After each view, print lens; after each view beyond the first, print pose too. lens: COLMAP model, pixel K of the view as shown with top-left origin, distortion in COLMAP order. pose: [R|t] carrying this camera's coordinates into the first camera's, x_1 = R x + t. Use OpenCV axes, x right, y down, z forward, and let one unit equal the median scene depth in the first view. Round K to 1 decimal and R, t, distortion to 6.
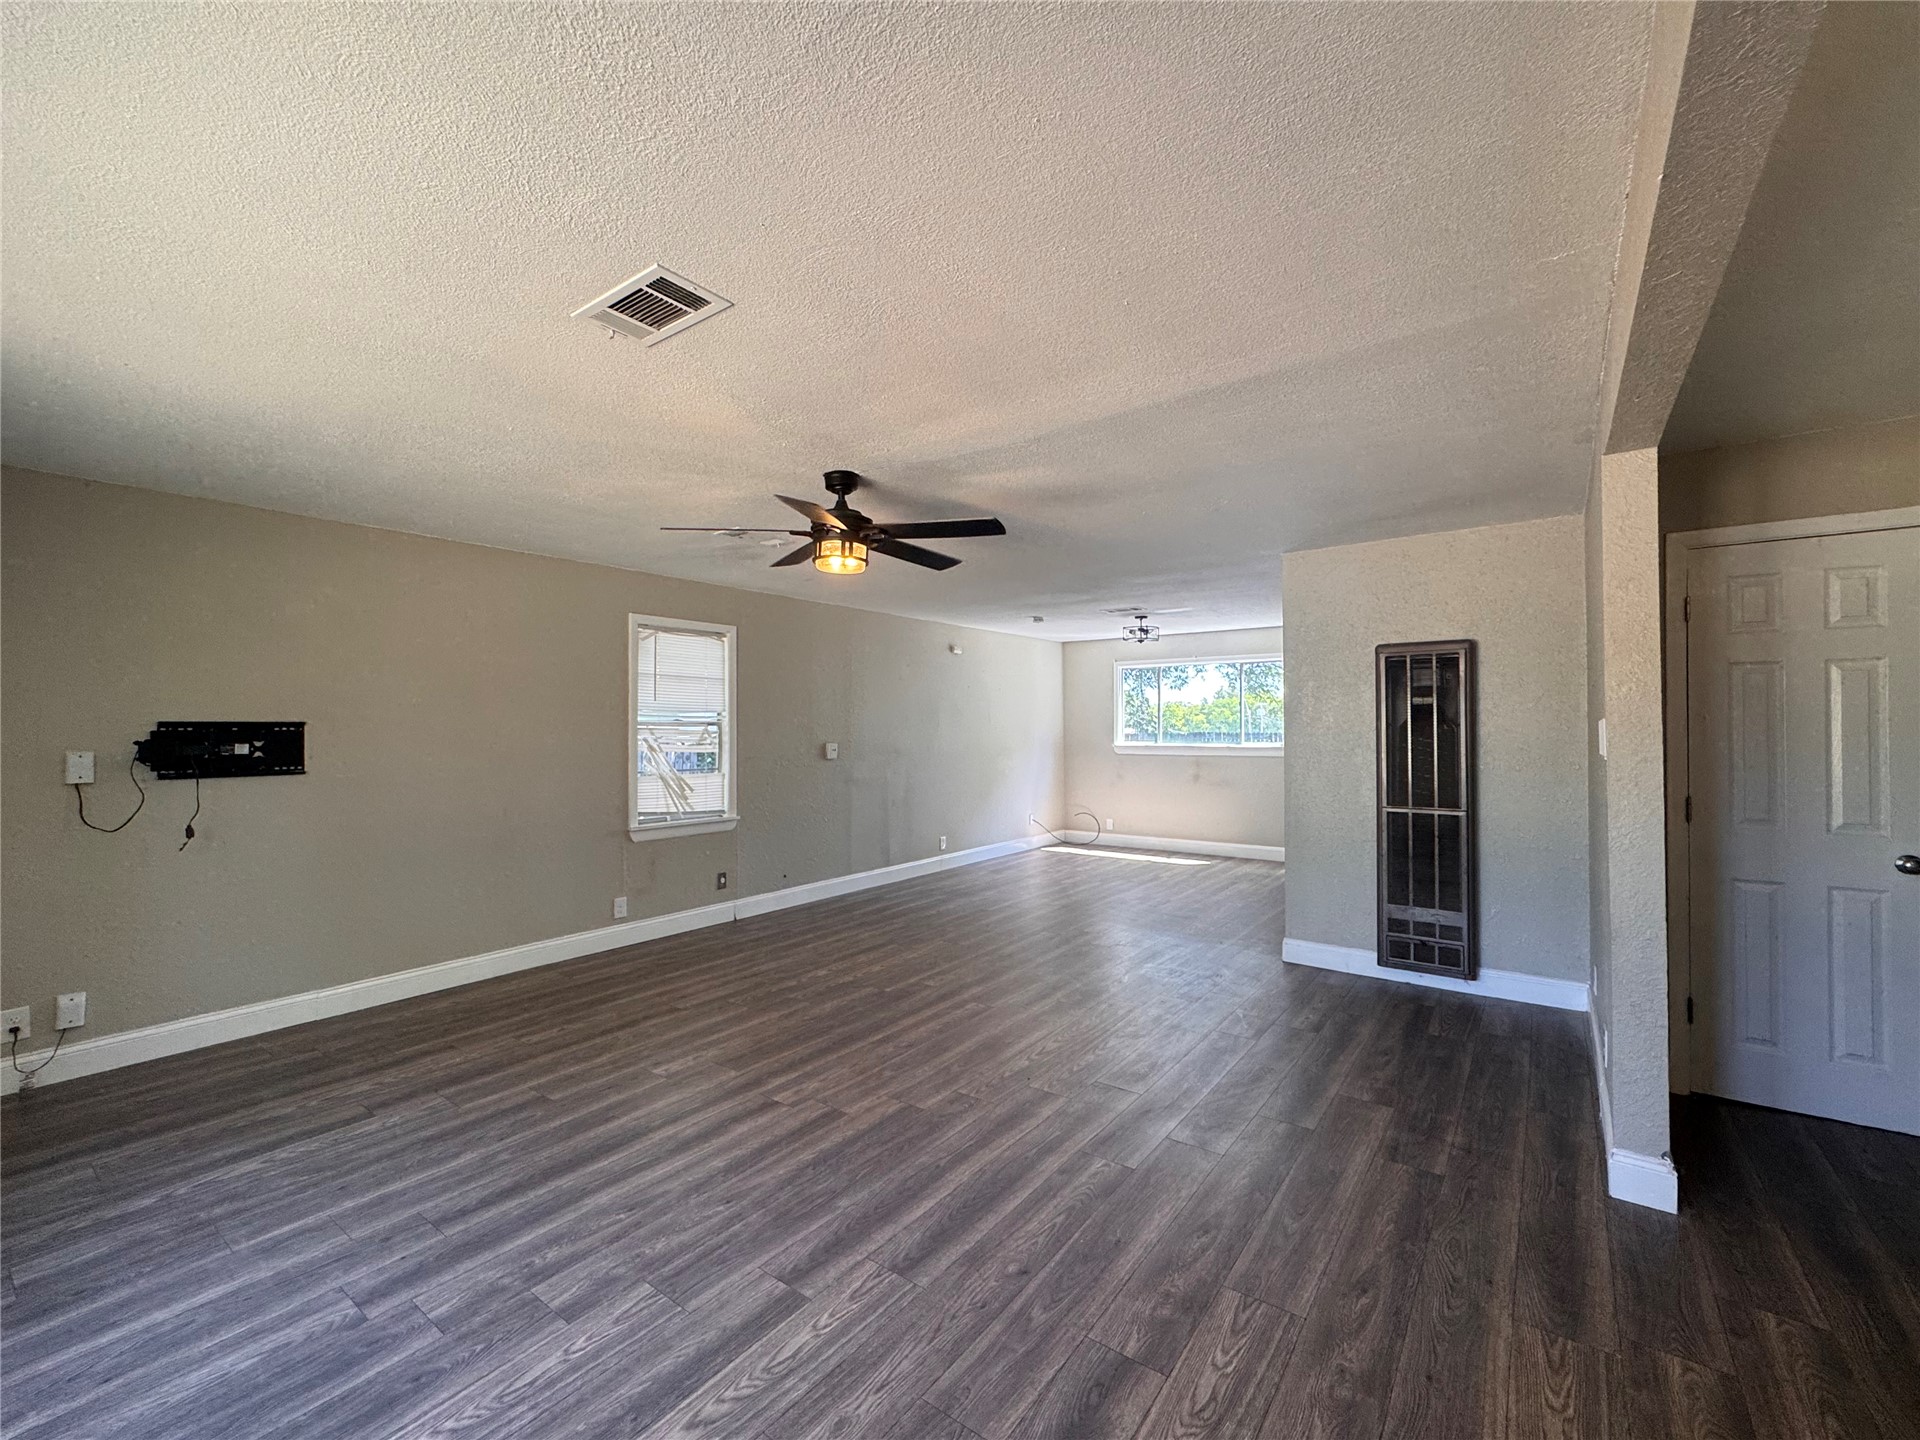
lens RADIAL K [[805.9, 0, 958.1], [0, 805.9, 720.7], [0, 0, 1]] dist [-0.002662, 0.000120]
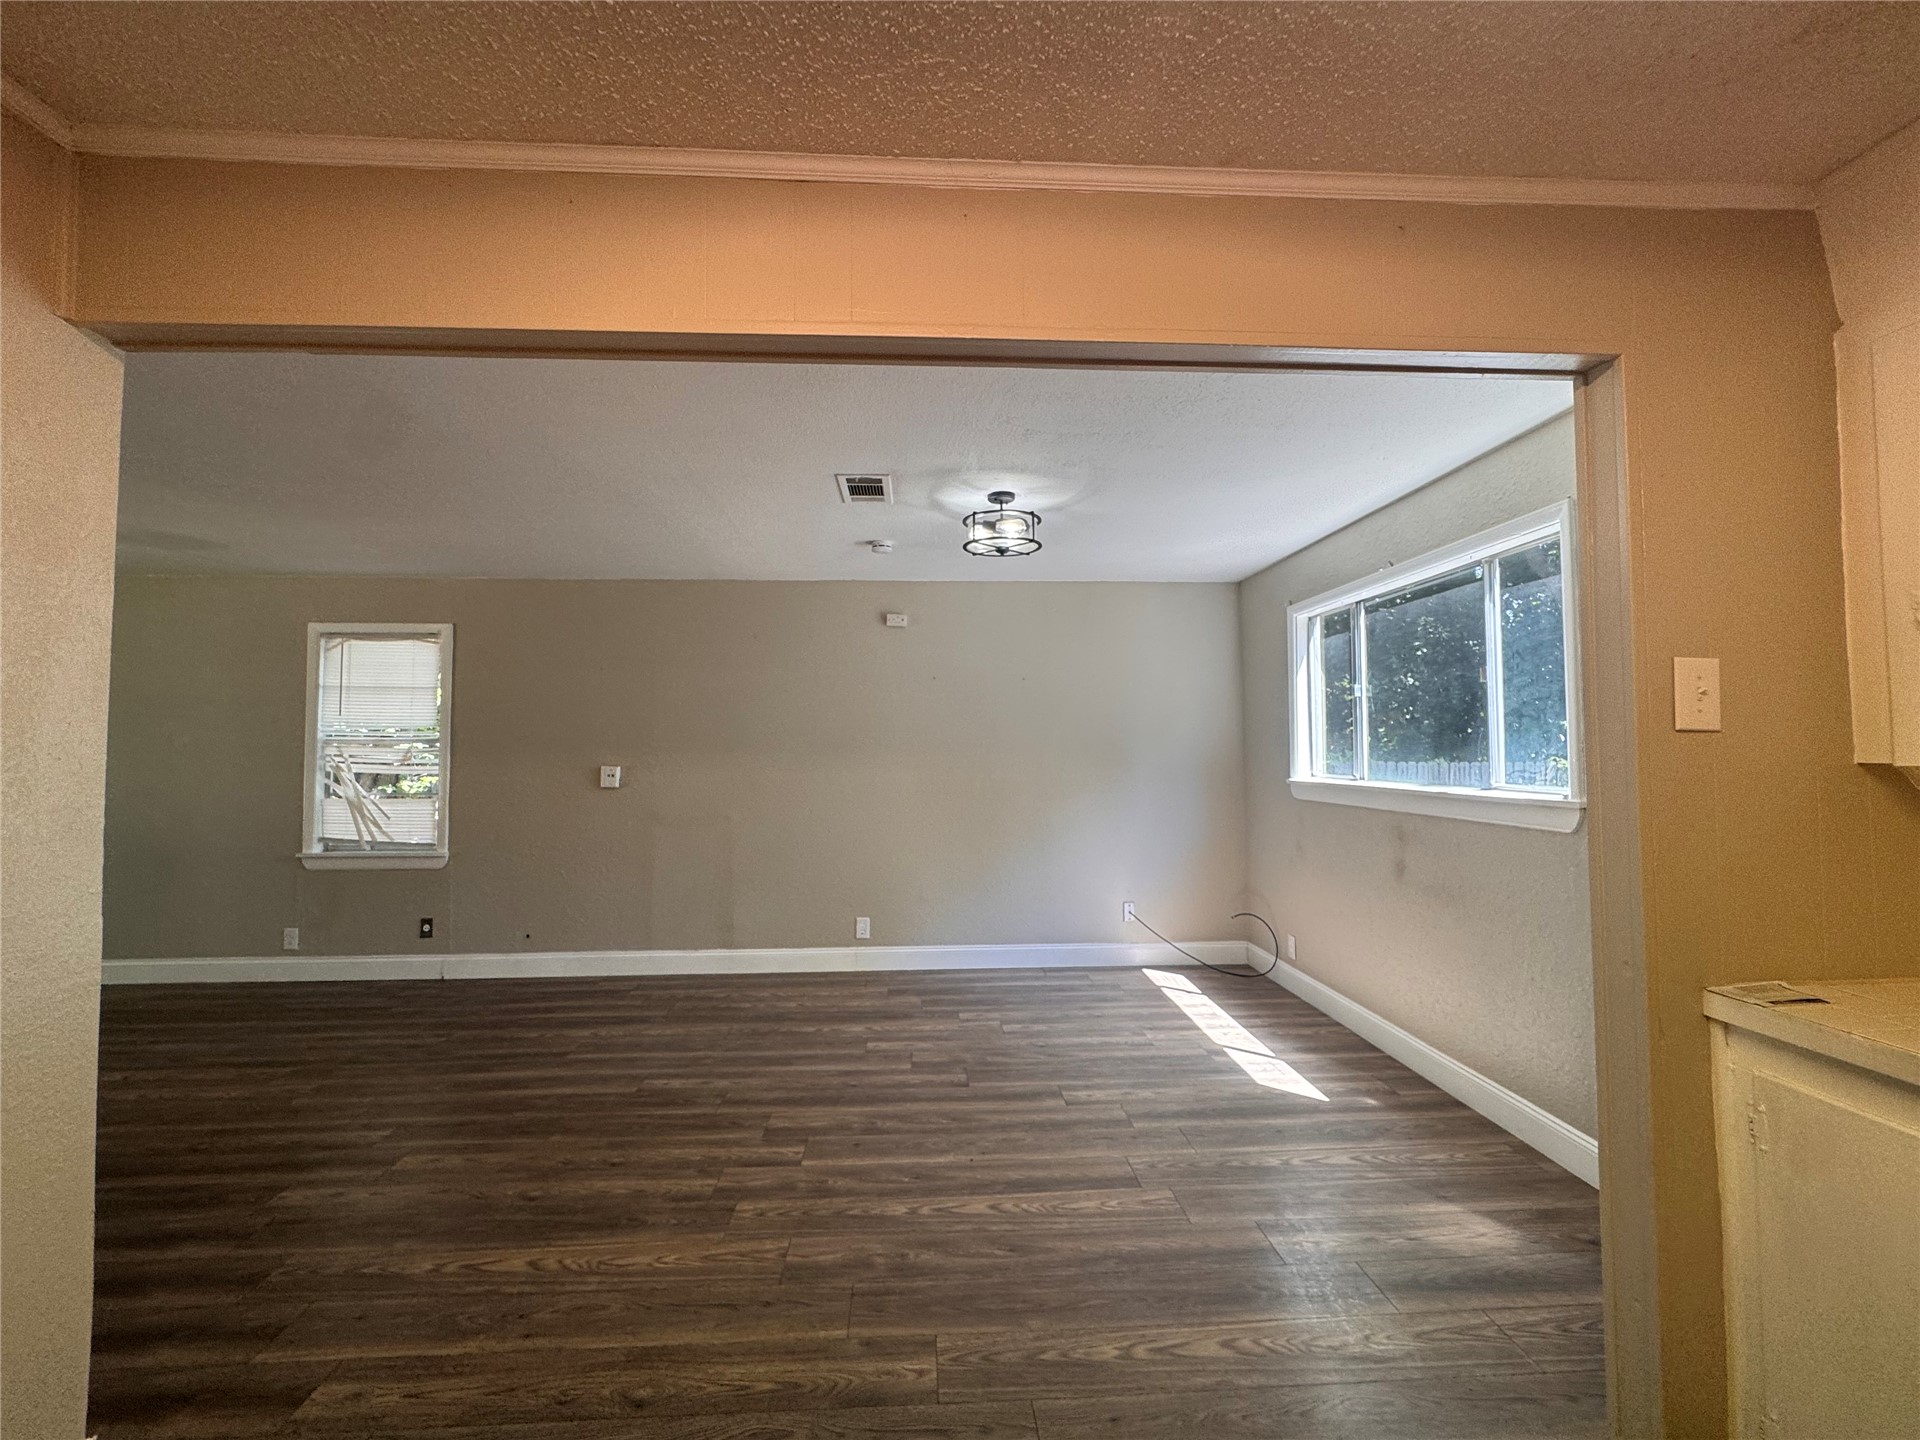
lens RADIAL K [[805.9, 0, 956.5], [0, 805.9, 722.5], [0, 0, 1]] dist [-0.002662, 0.000120]
pose [[0.636279, -0.025393, -0.771041, 0.746723], [0.009472, 0.999640, -0.025106, 0.011927], [0.771401, 0.008671, 0.636290, 0.939431]]
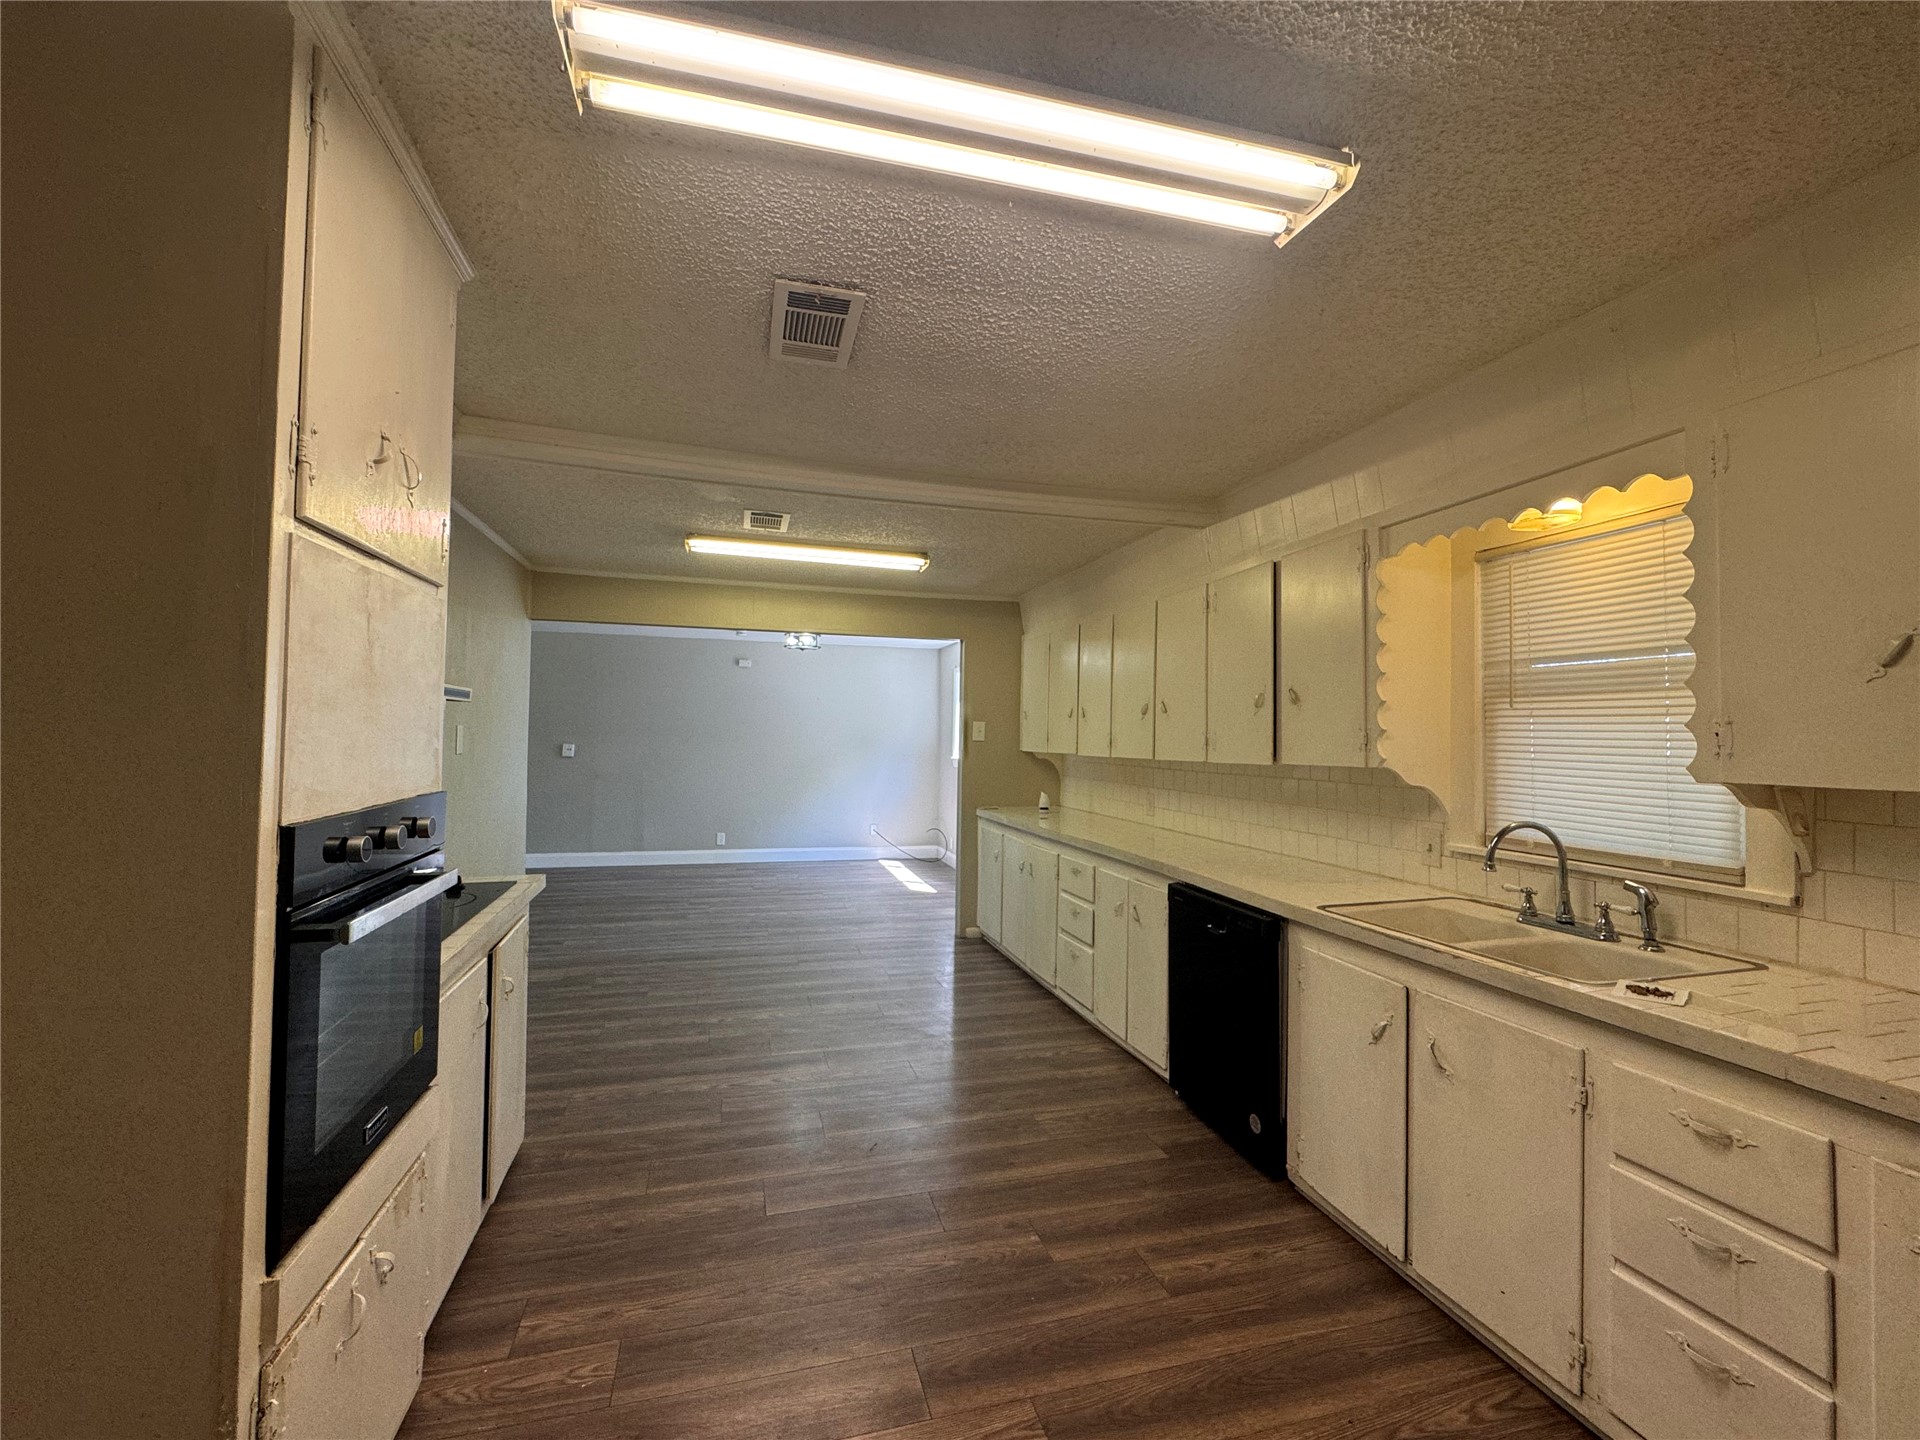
lens RADIAL K [[805.9, 0, 952.5], [0, 805.9, 720.4], [0, 0, 1]] dist [-0.002662, 0.000120]
pose [[0.786220, 0.006436, -0.617913, 1.314167], [-0.013540, 0.999885, -0.006813, -0.009451], [0.617799, 0.013723, 0.786217, 0.467134]]
